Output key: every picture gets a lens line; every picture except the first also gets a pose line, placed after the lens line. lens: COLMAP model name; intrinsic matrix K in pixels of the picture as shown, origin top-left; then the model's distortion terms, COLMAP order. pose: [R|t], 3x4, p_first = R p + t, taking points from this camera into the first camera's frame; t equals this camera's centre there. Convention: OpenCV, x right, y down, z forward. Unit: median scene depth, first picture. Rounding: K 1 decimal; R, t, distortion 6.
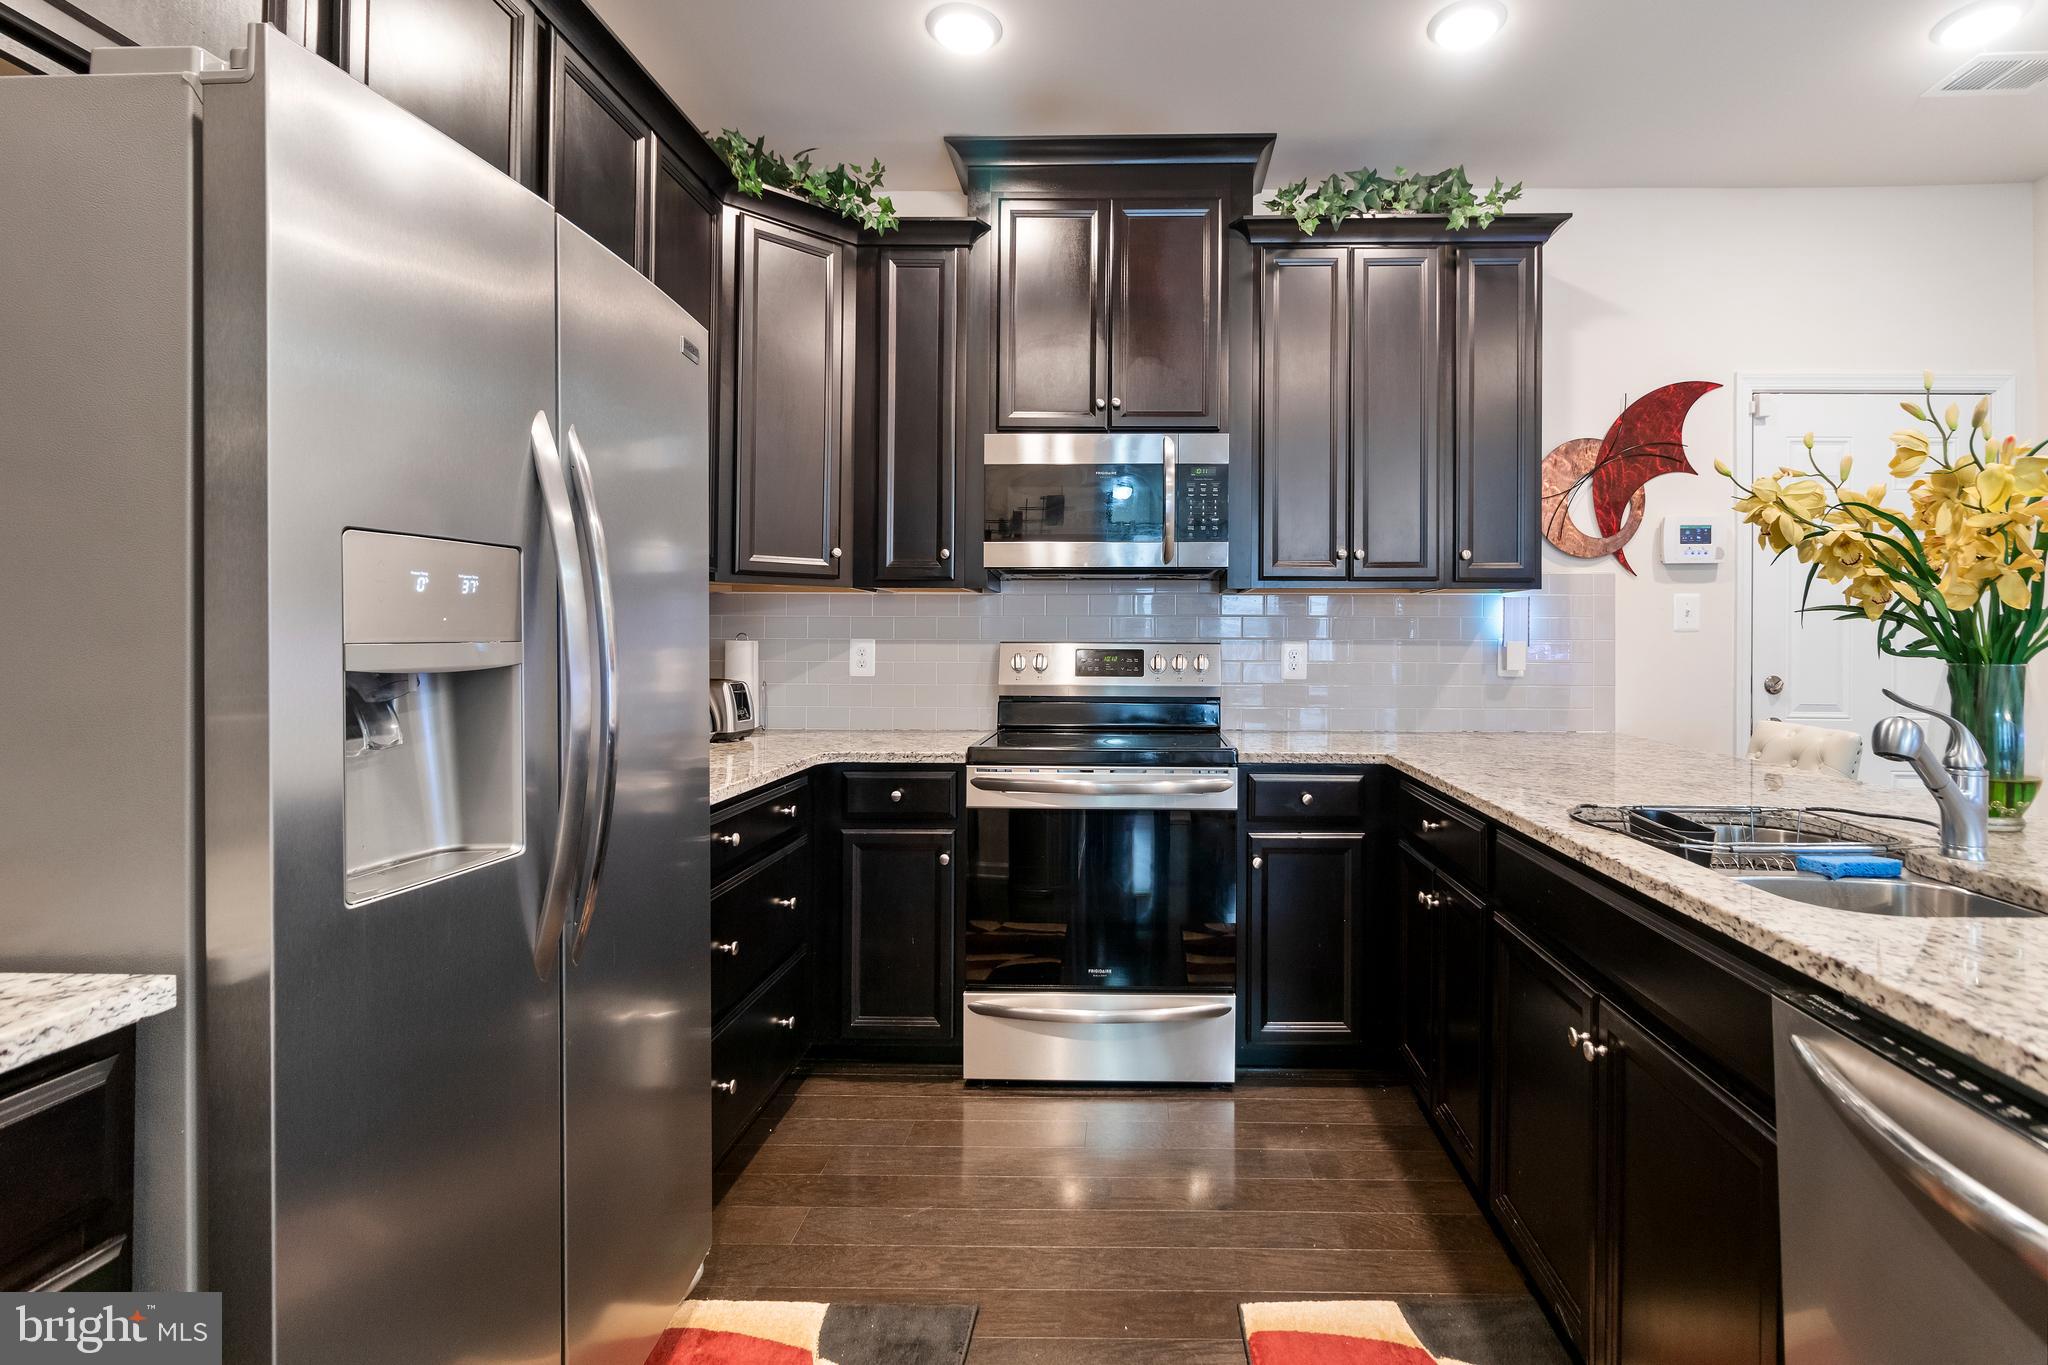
lens RADIAL K [[970.1, 0, 1034.5], [0, 970.1, 660.5], [0, 0, 1]] dist [-0.002419, -0.000733]
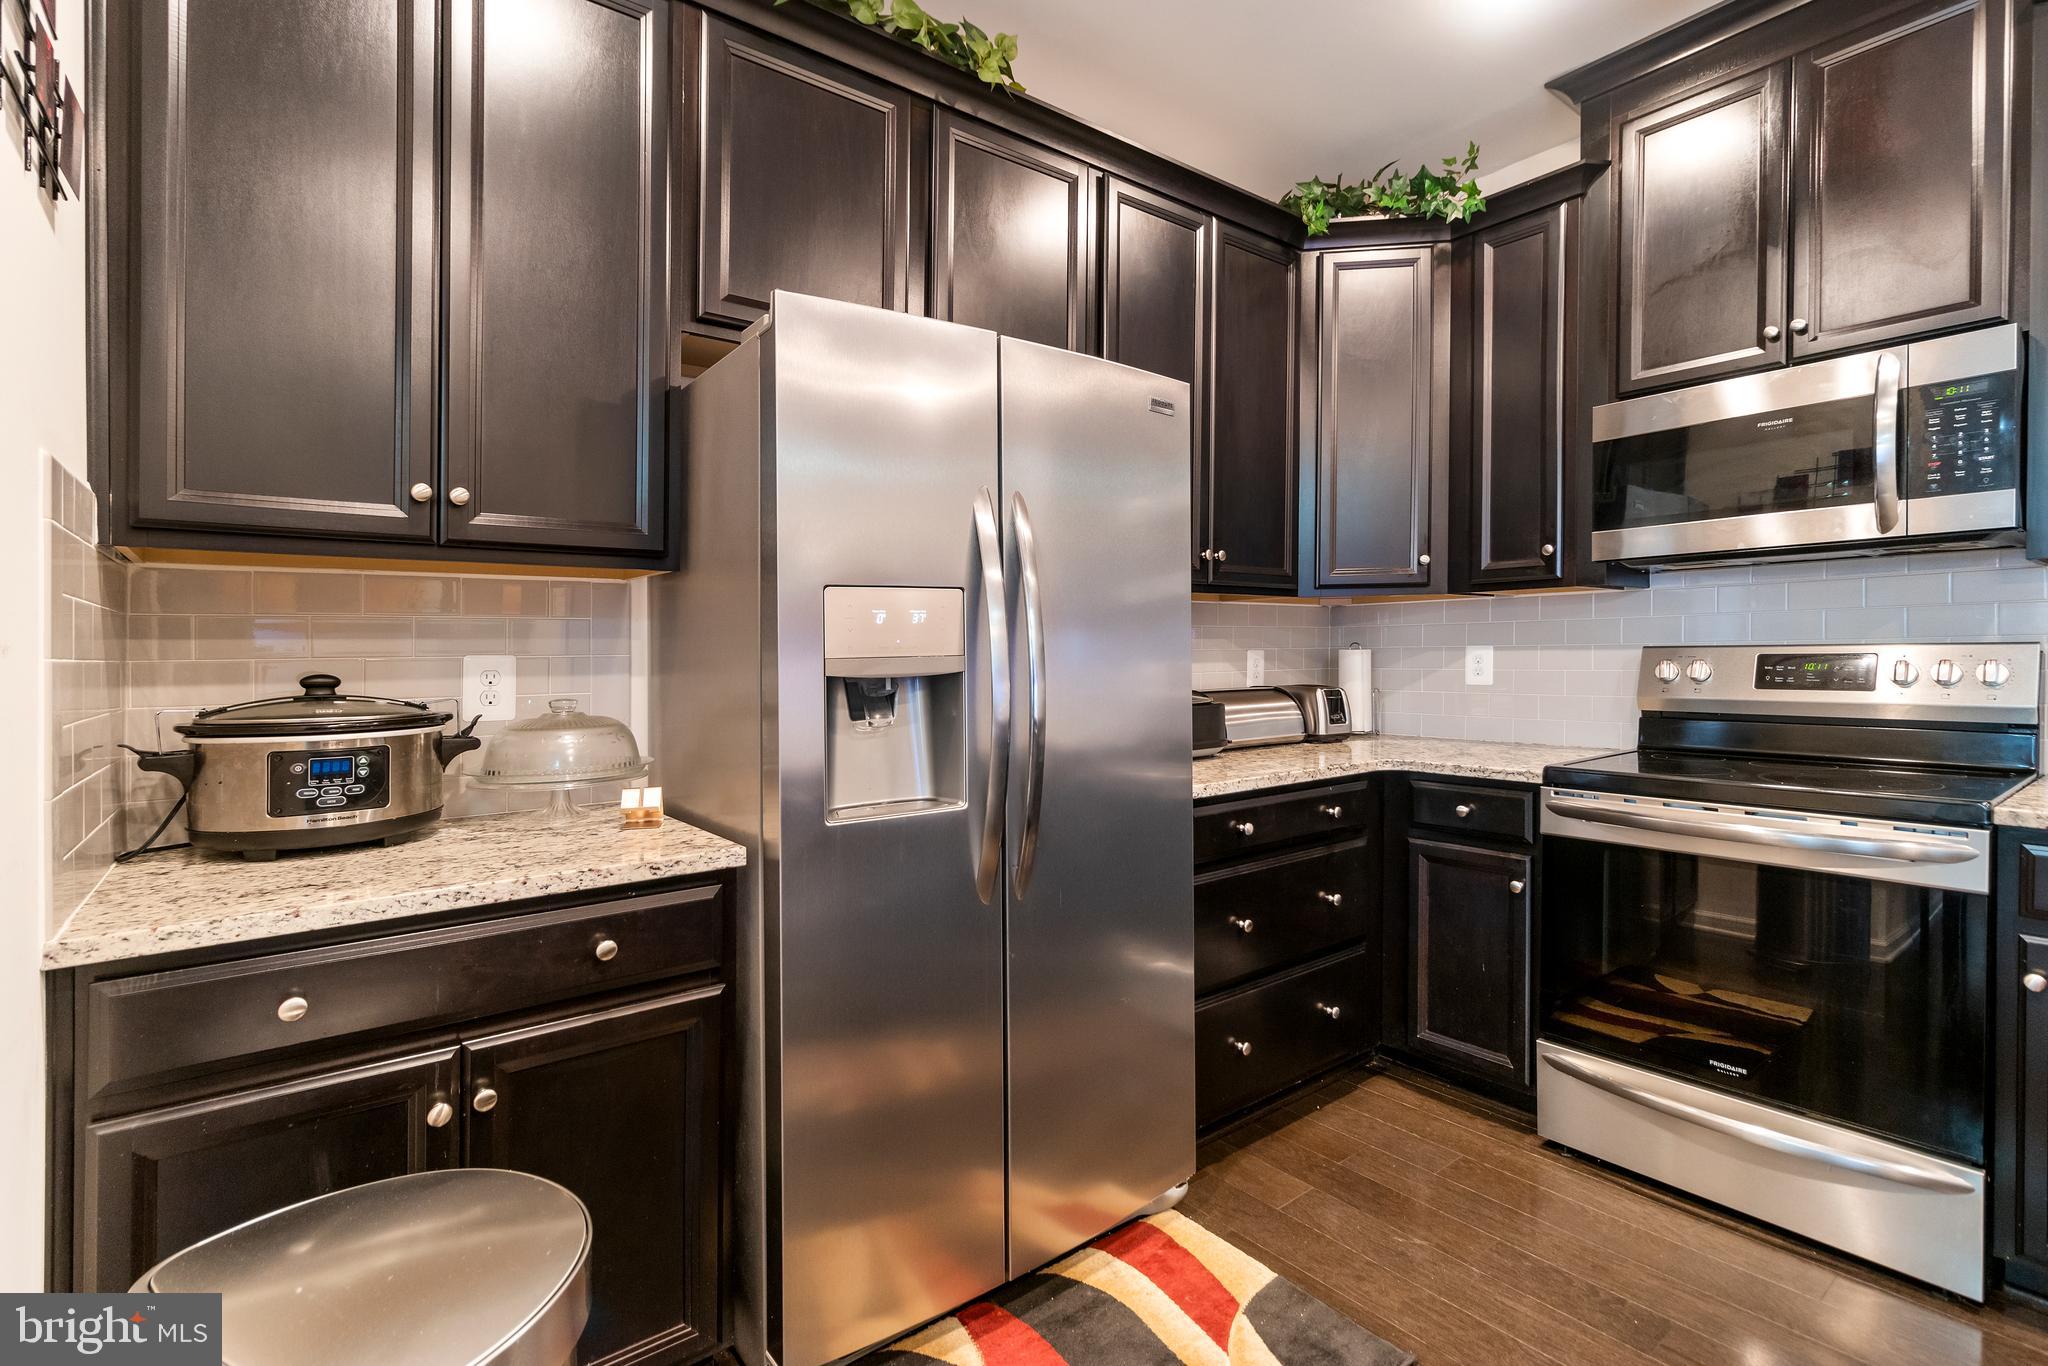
lens RADIAL K [[888.1, 0, 1048.9], [0, 888.1, 675.0], [0, 0, 1]] dist [0.003134, -0.000933]
pose [[0.660014, 0.005656, -0.751232, 0.241512], [0.000201, 0.999970, 0.007705, -0.000677], [0.751253, -0.005236, 0.659993, 0.118106]]
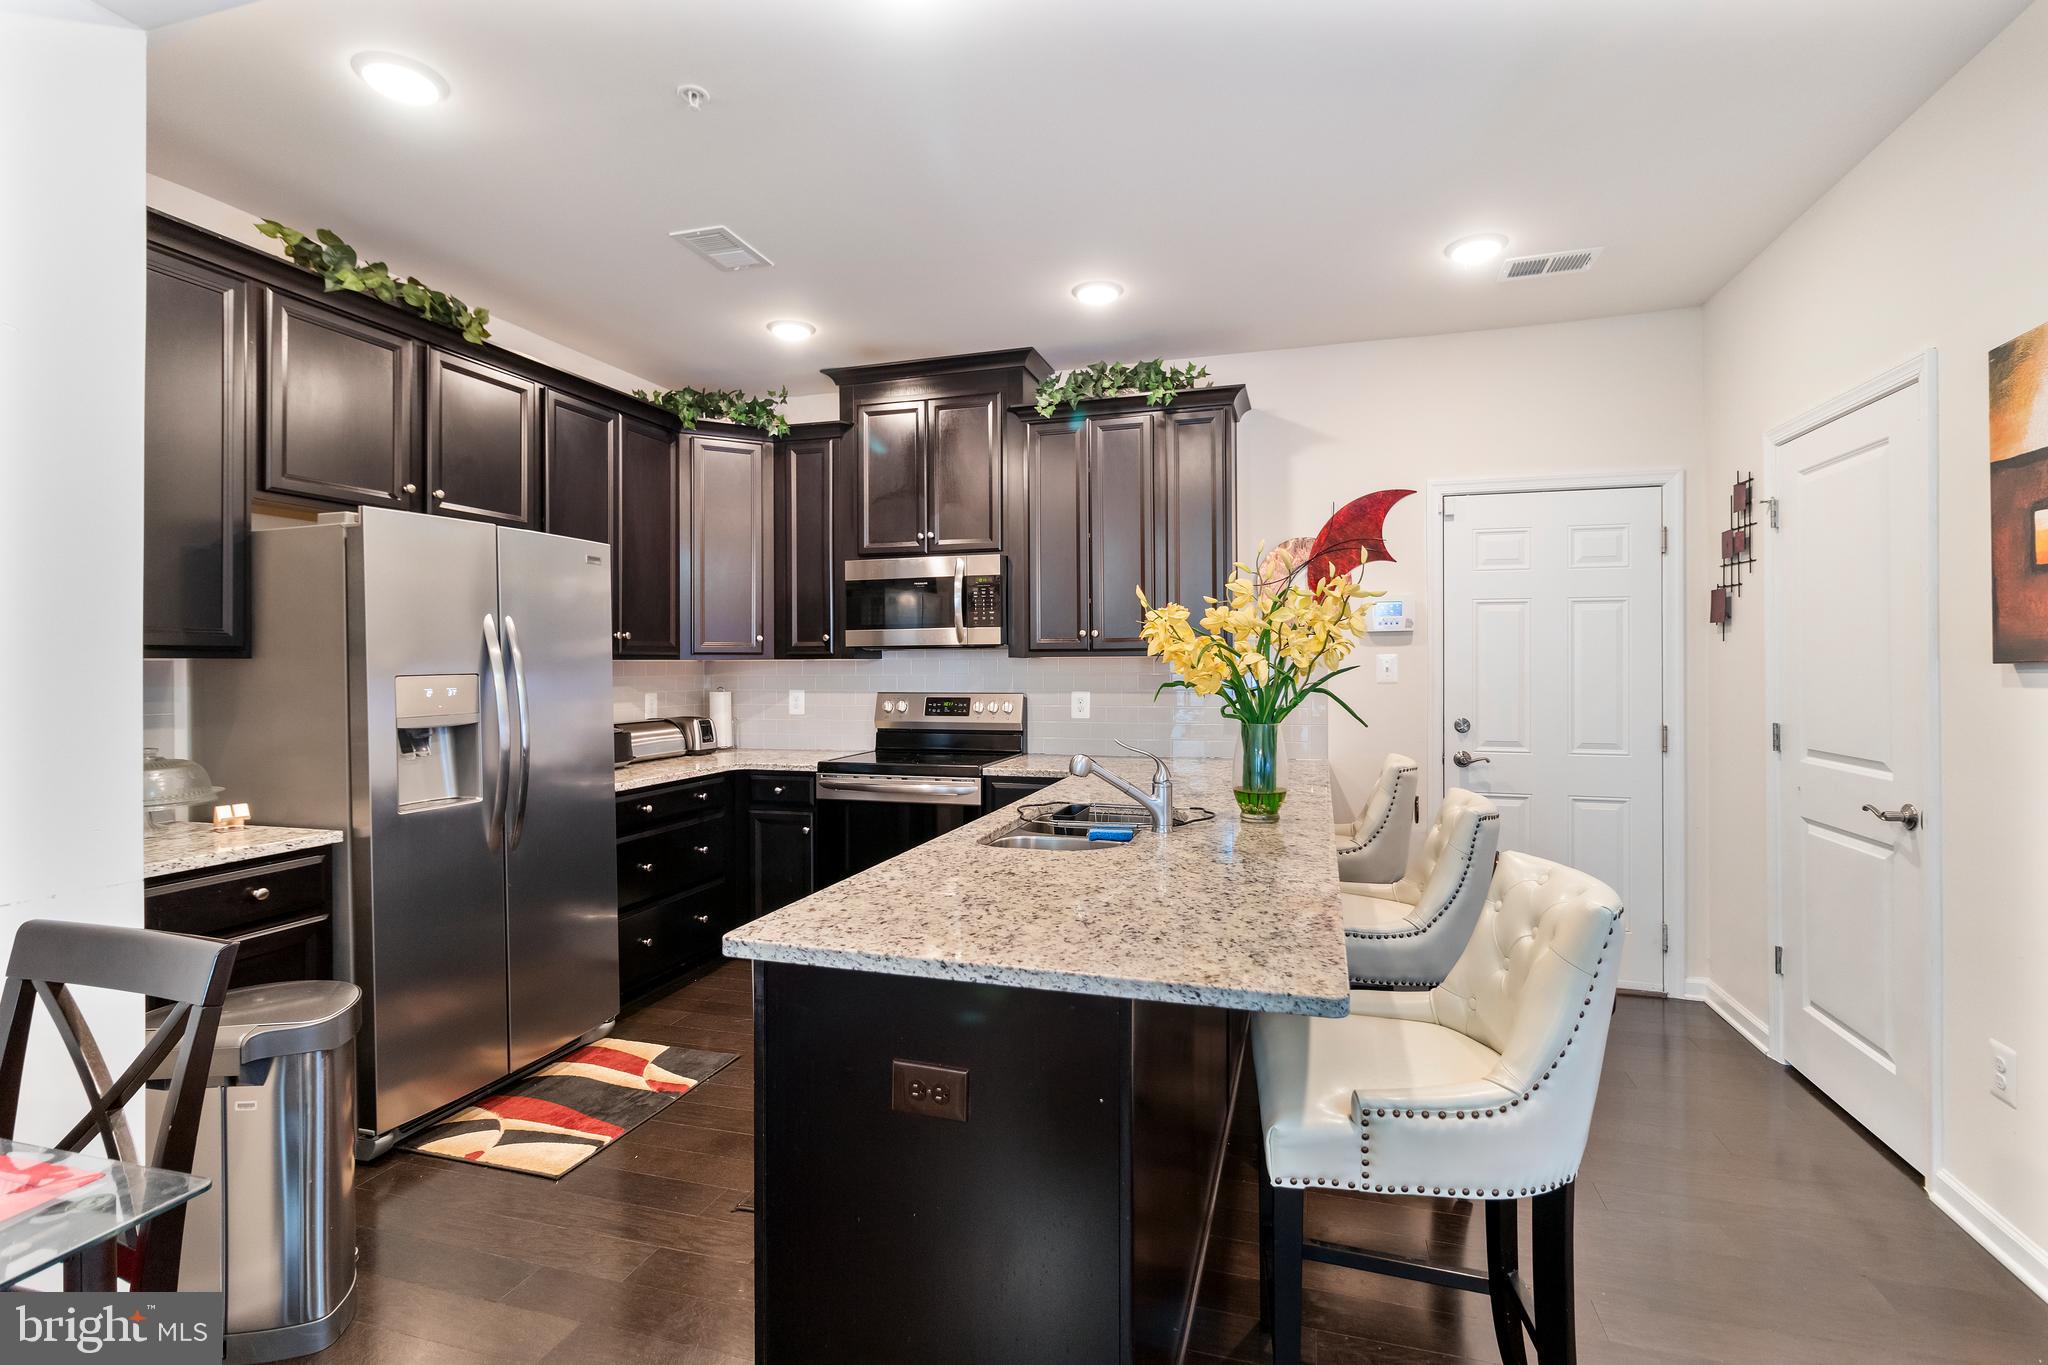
lens RADIAL K [[970.1, 0, 1016.6], [0, 970.1, 698.7], [0, 0, 1]] dist [-0.002419, -0.000733]
pose [[0.967757, 0.003096, -0.251868, 0.649480], [0.002630, 0.999746, 0.022396, -0.050071], [0.251874, -0.022336, 0.967502, -0.471105]]
